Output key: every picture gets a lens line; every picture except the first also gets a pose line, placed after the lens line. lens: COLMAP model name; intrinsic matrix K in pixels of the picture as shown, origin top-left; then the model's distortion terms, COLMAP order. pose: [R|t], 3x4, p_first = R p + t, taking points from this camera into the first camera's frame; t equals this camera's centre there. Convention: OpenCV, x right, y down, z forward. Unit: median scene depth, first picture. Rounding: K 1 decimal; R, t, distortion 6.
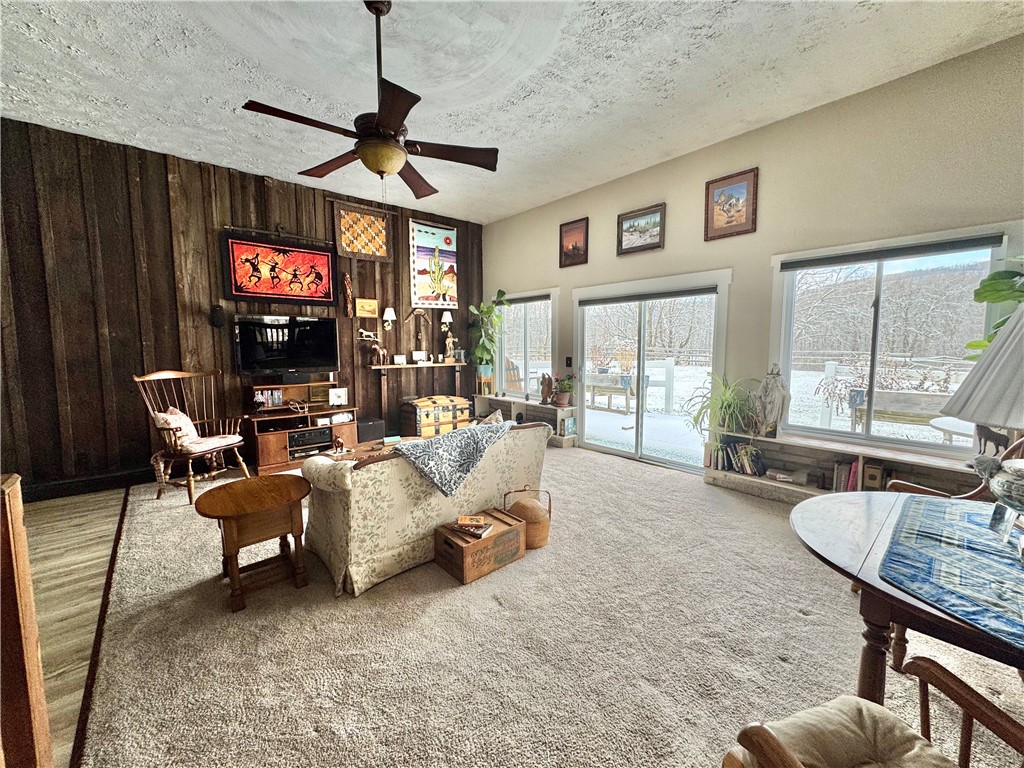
lens RADIAL K [[408.6, 0, 512.0], [0, 408.6, 384.0], [0, 0, 1]] dist [-0.000370, -0.000062]
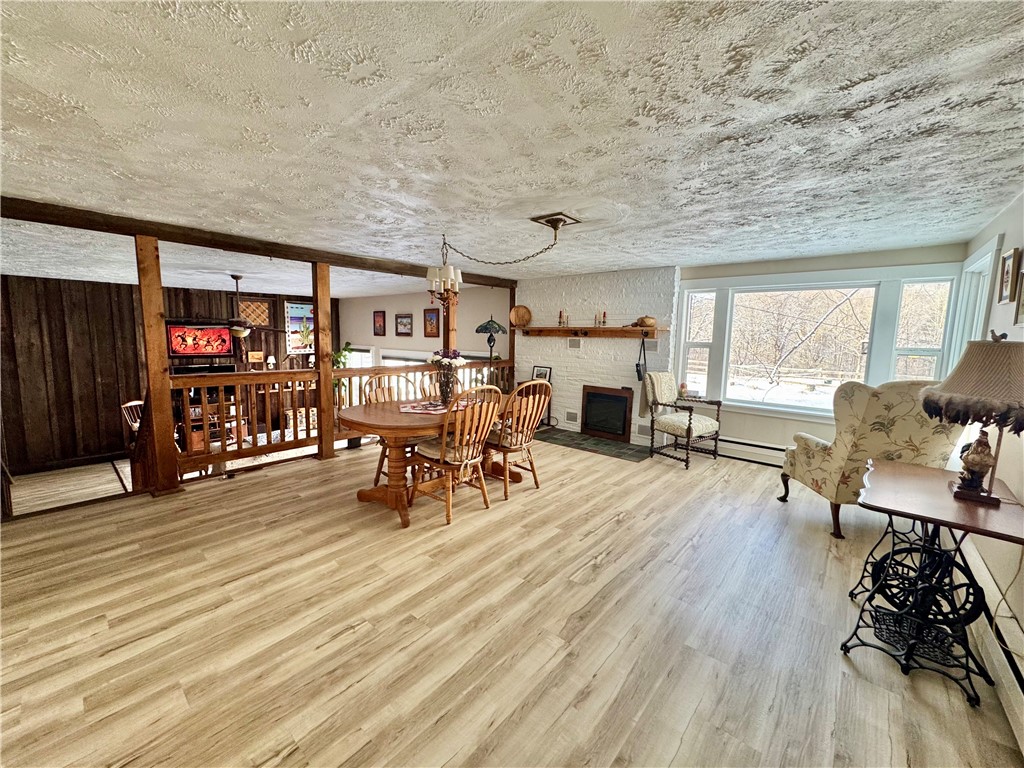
lens RADIAL K [[408.6, 0, 512.0], [0, 408.6, 384.0], [0, 0, 1]] dist [-0.000370, -0.000062]
pose [[0.990902, 0.004850, 0.134496, 0.509350], [-0.007287, 0.999818, 0.017634, -0.122709], [-0.134386, -0.018454, 0.990757, -0.887637]]
